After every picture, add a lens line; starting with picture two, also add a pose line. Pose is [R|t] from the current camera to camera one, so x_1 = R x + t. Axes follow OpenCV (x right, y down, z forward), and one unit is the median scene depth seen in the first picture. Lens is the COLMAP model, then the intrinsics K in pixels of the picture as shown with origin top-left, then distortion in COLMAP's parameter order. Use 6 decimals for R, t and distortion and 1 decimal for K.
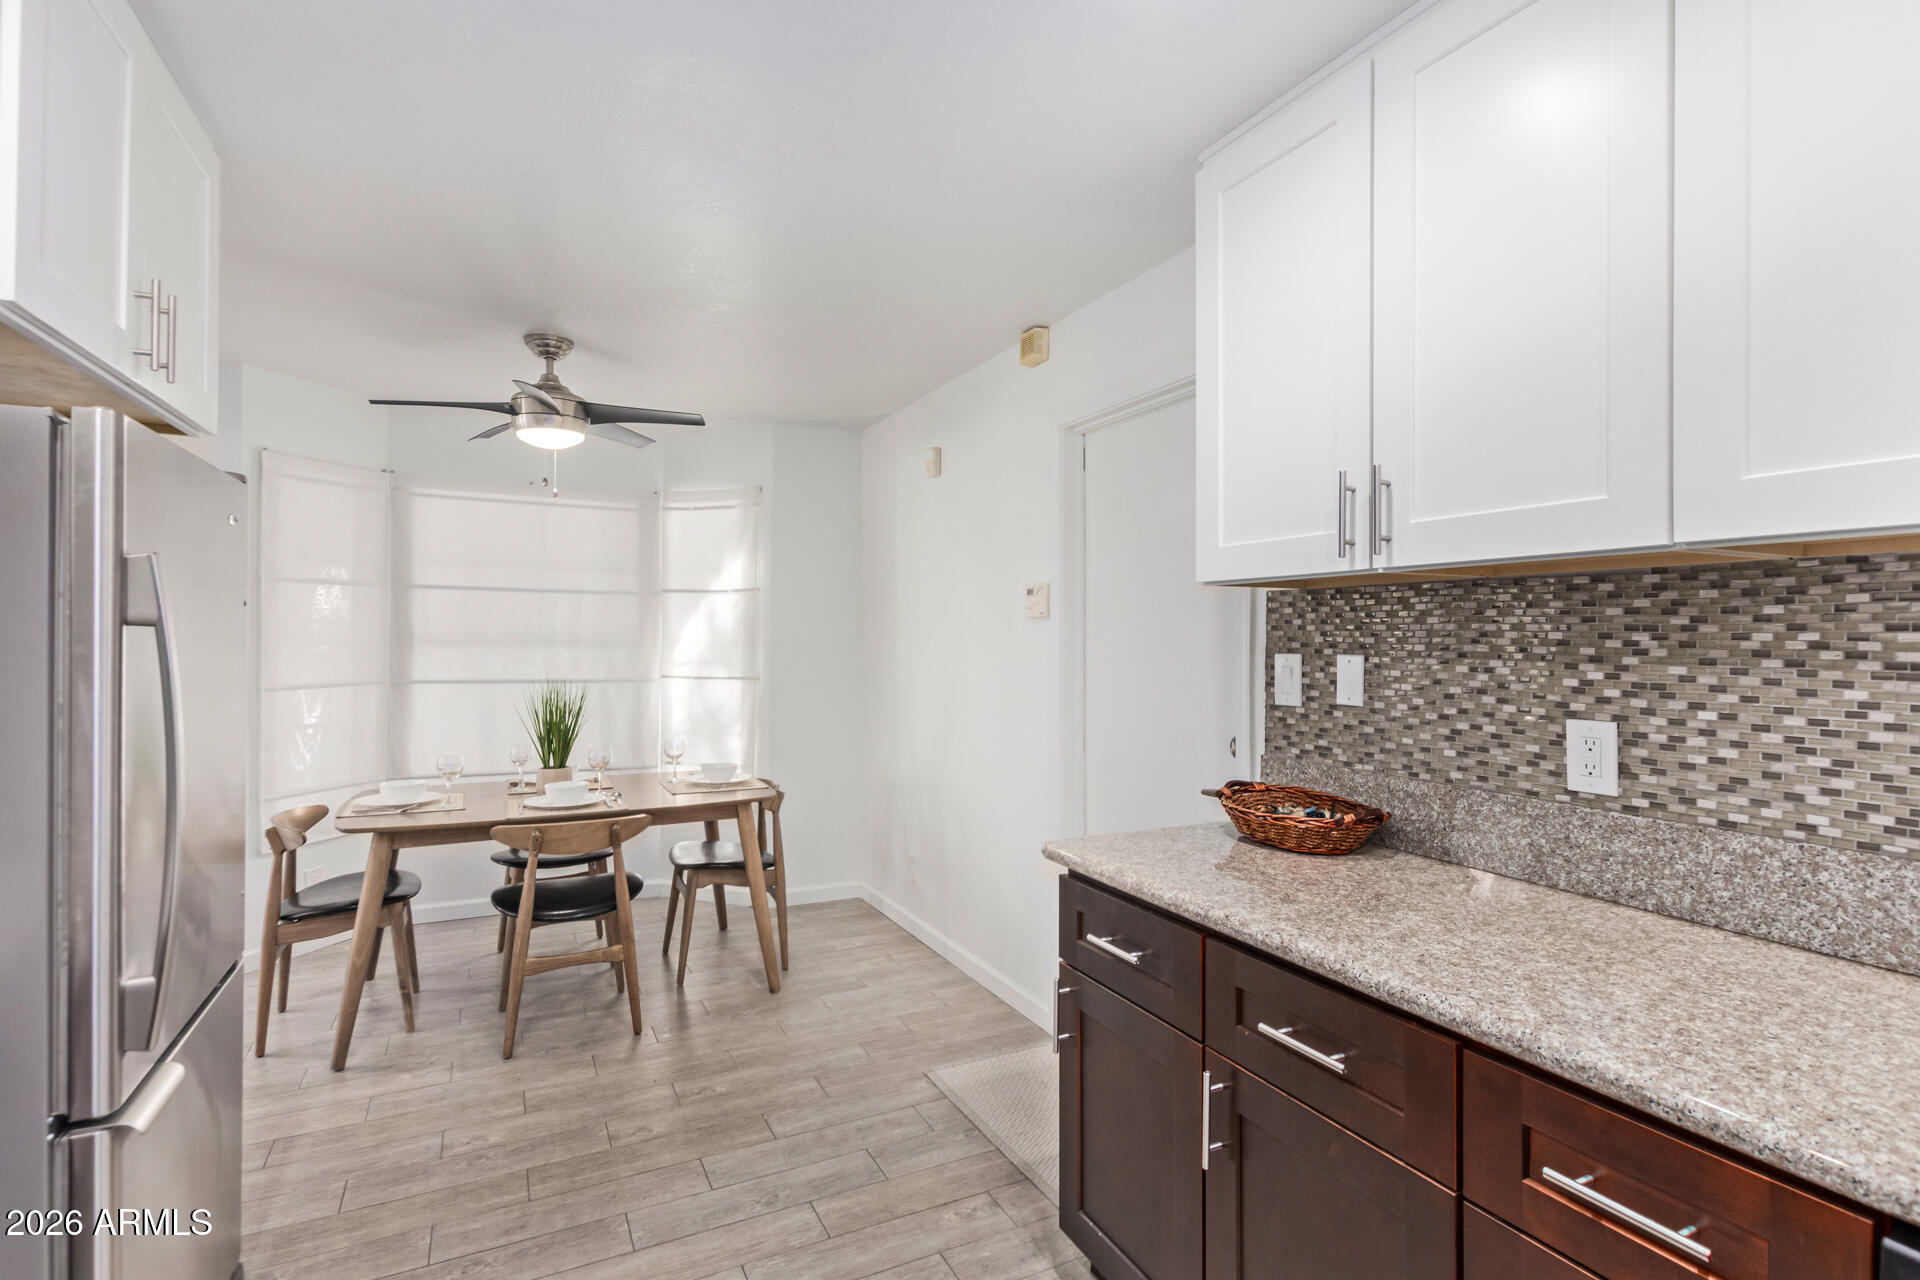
lens RADIAL K [[912.3, 0, 957.5], [0, 912.3, 643.2], [0, 0, 1]] dist [-0.022592, -0.000148]
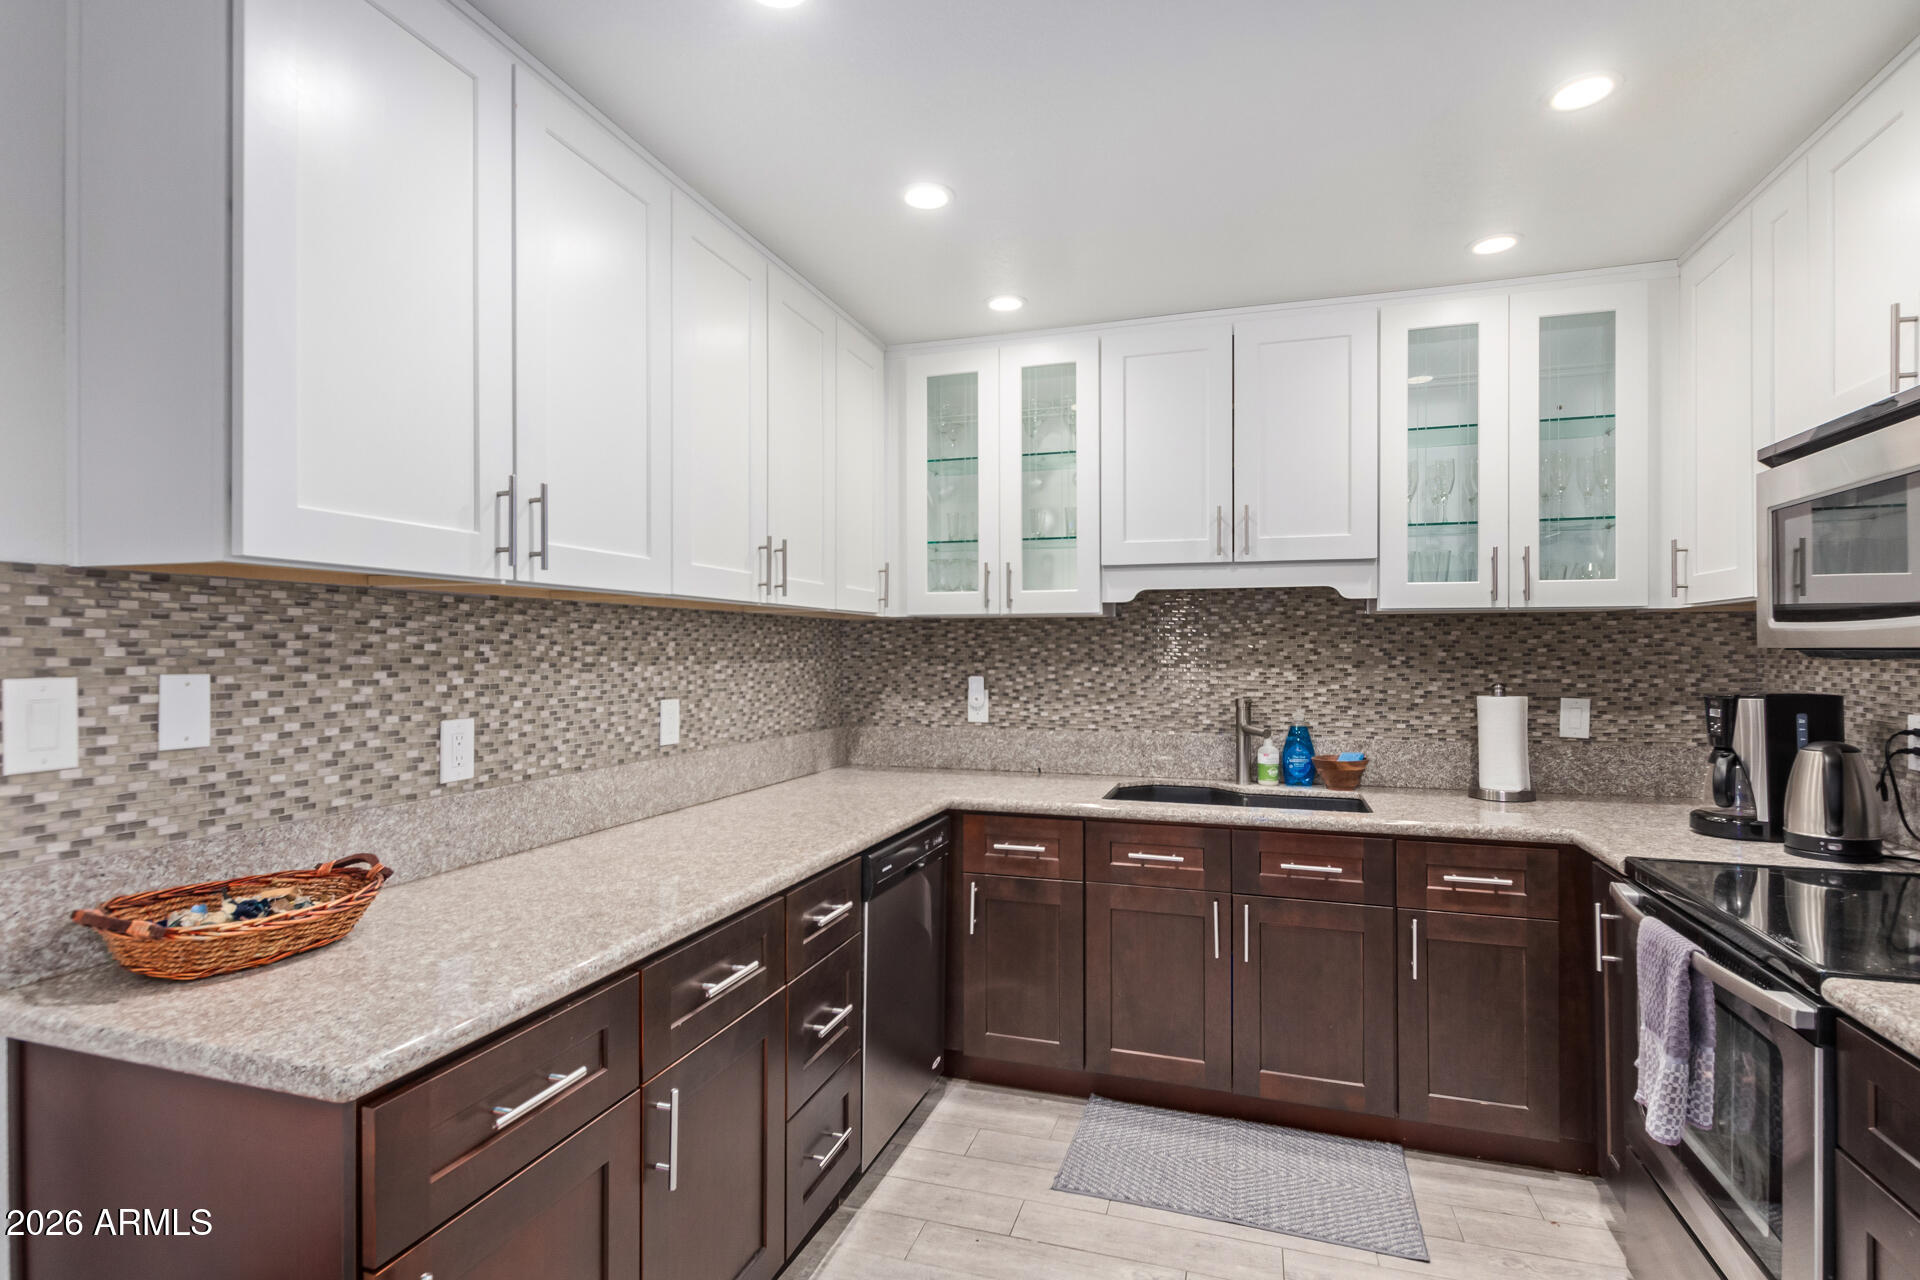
lens RADIAL K [[912.1, 0, 956.4], [0, 912.1, 644.2], [0, 0, 1]] dist [0.003119, -0.009041]
pose [[-0.717194, -0.001239, 0.696872, -0.532316], [-0.000190, 0.999999, 0.001583, -0.012802], [-0.696873, 0.001004, -0.717193, 1.250352]]
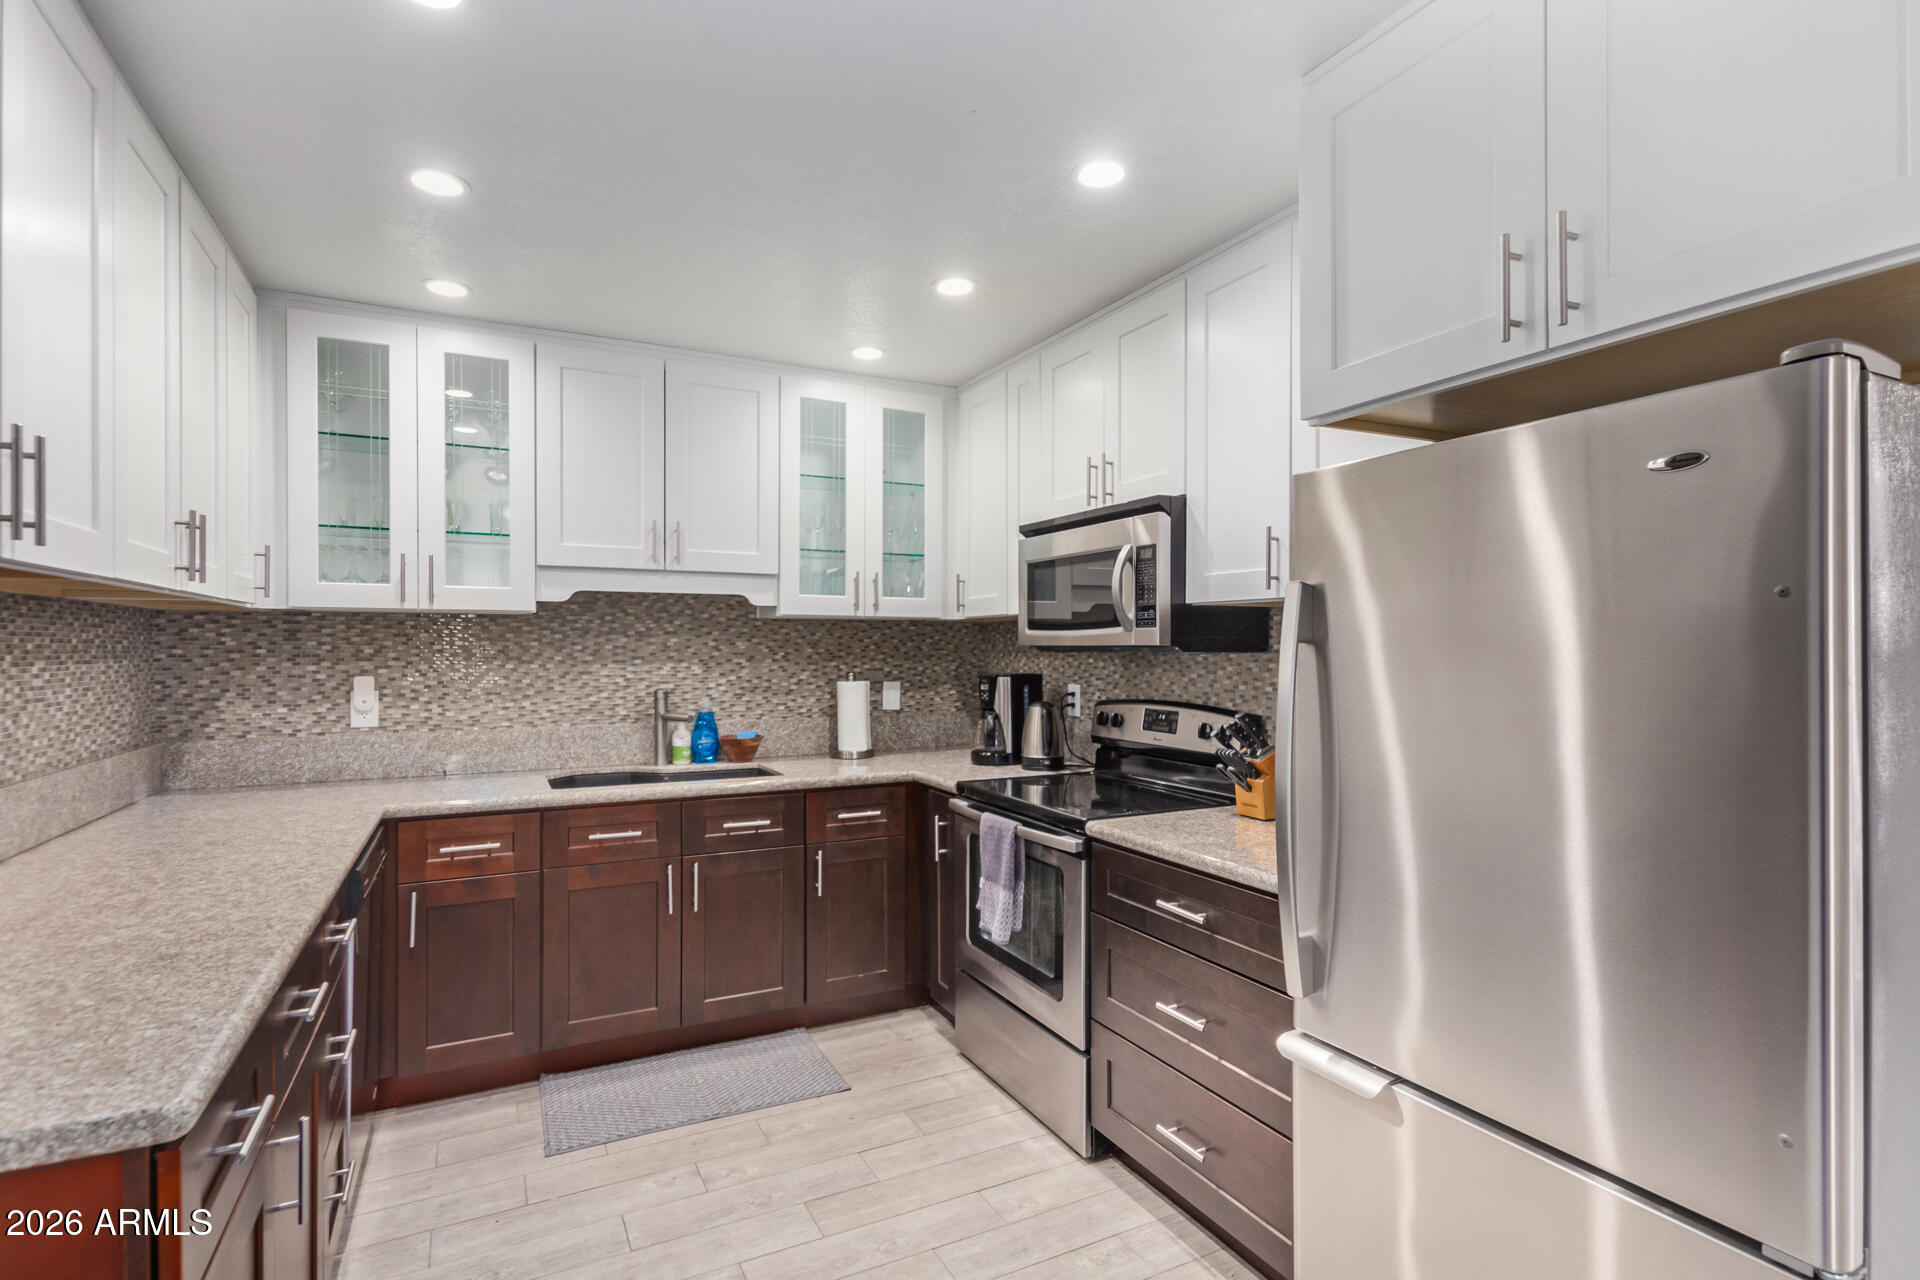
lens RADIAL K [[912.3, 0, 957.5], [0, 912.3, 643.2], [0, 0, 1]] dist [-0.022592, -0.000148]
pose [[-0.999867, -0.004863, -0.015596, -0.310124], [-0.004880, 0.999988, 0.001069, -0.012992], [0.015591, 0.001145, -0.999878, 1.608016]]
